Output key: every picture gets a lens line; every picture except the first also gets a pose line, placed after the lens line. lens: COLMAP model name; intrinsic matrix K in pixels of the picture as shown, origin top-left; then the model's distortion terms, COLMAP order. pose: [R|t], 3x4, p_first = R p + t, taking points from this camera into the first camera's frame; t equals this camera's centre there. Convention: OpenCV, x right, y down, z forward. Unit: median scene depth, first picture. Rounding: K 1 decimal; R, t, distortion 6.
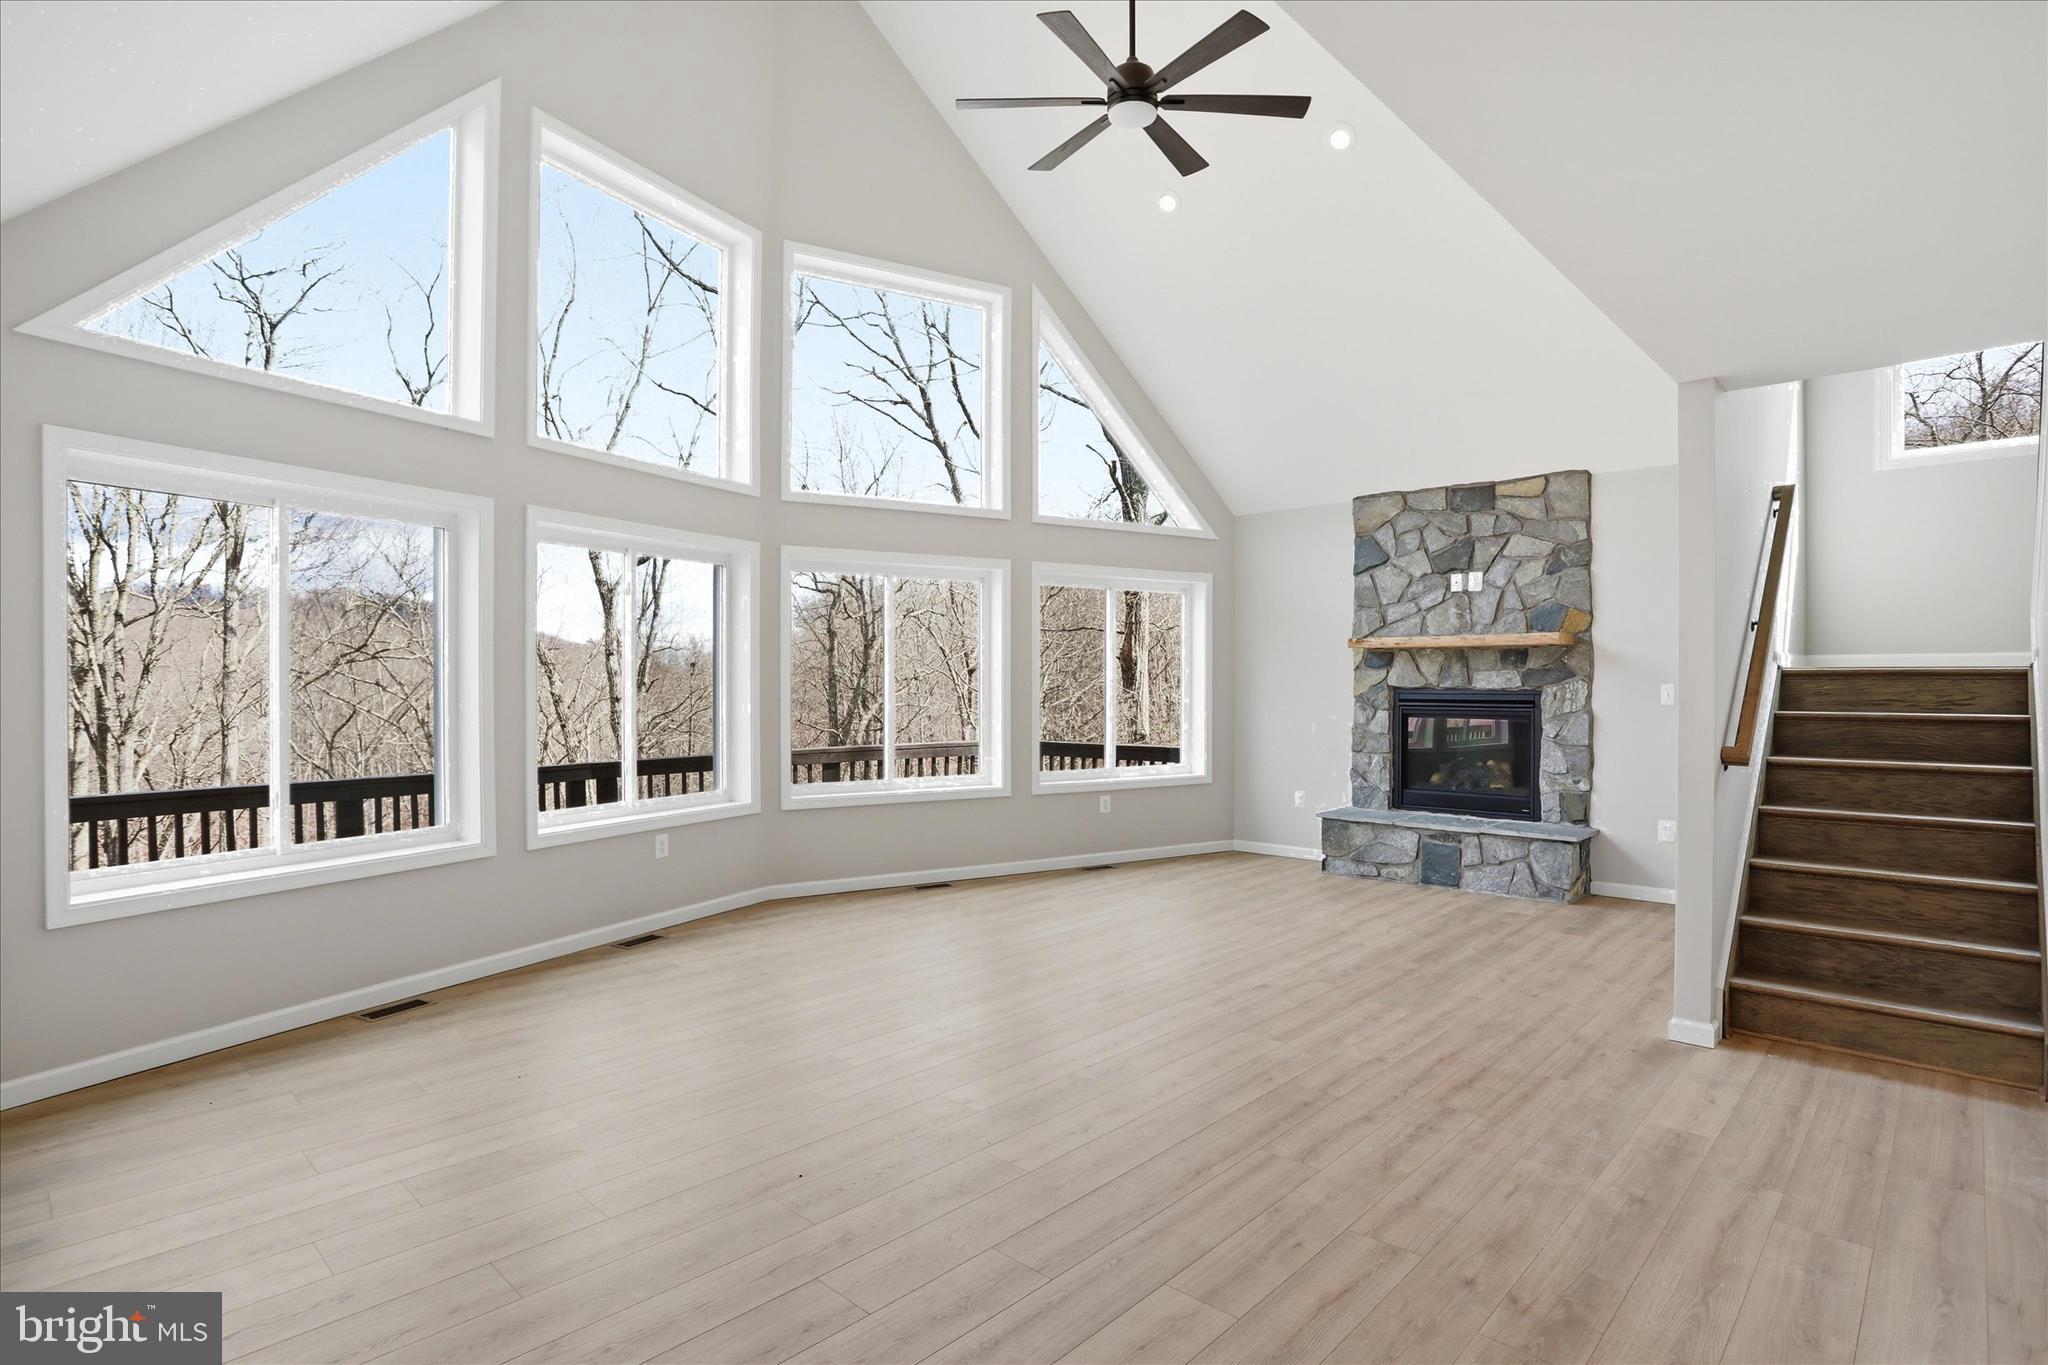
lens RADIAL K [[1037.9, 0, 1032.9], [0, 1037.9, 682.5], [0, 0, 1]] dist [-0.065938, 0.029369]
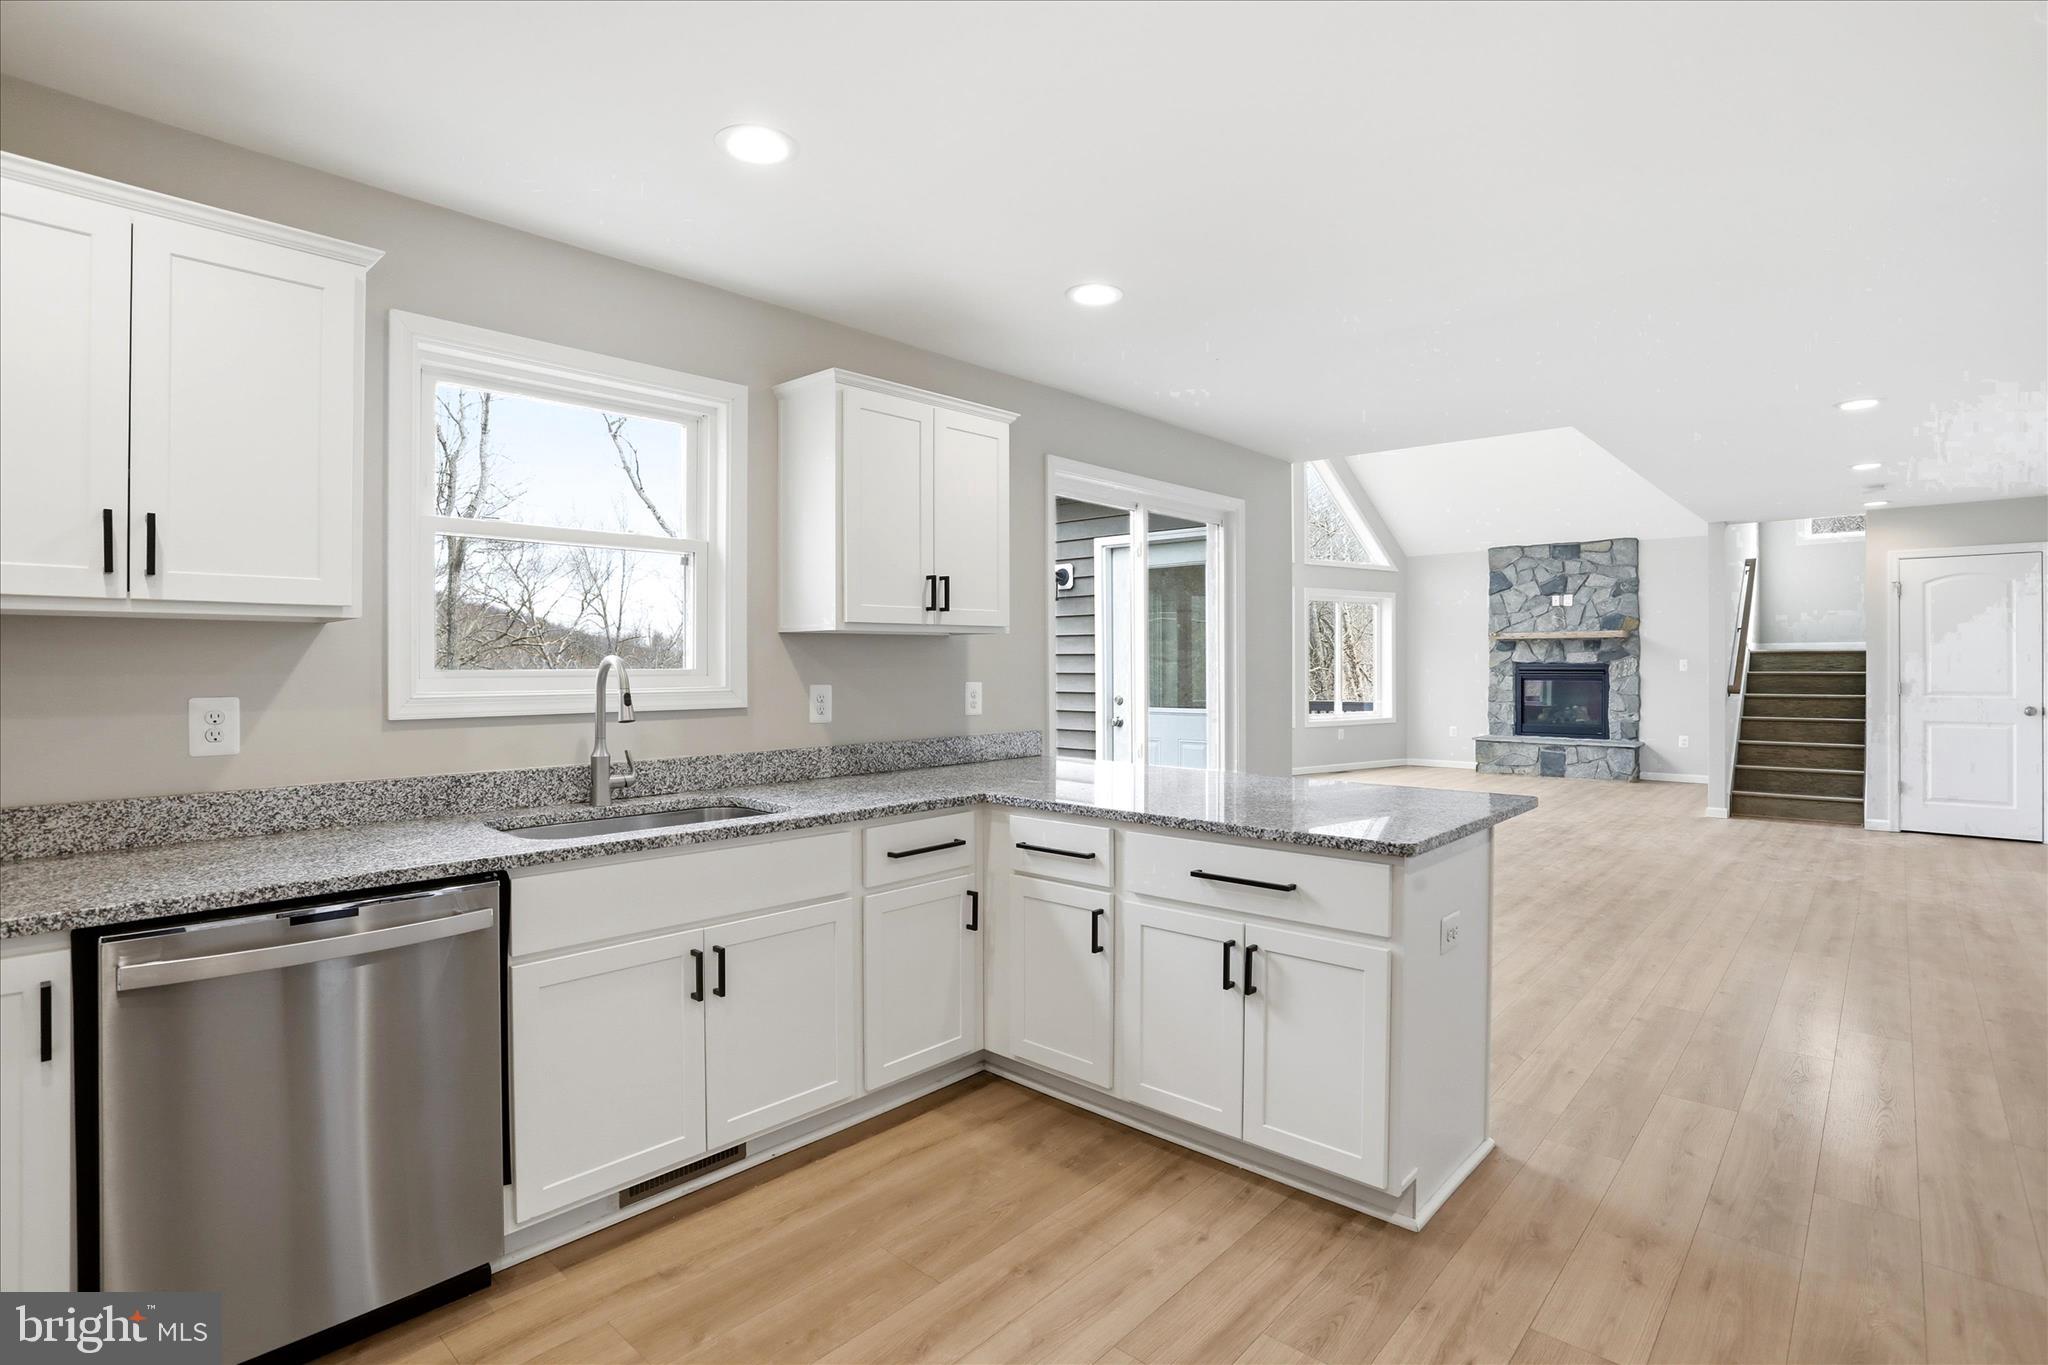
lens RADIAL K [[997.0, 0, 1020.2], [0, 997.0, 660.0], [0, 0, 1]] dist [-0.067257, 0.025999]
pose [[0.999929, -0.003225, 0.011491, -0.520998], [0.003300, 0.999974, -0.006466, 0.008963], [-0.011470, 0.006503, 0.999913, -0.644929]]
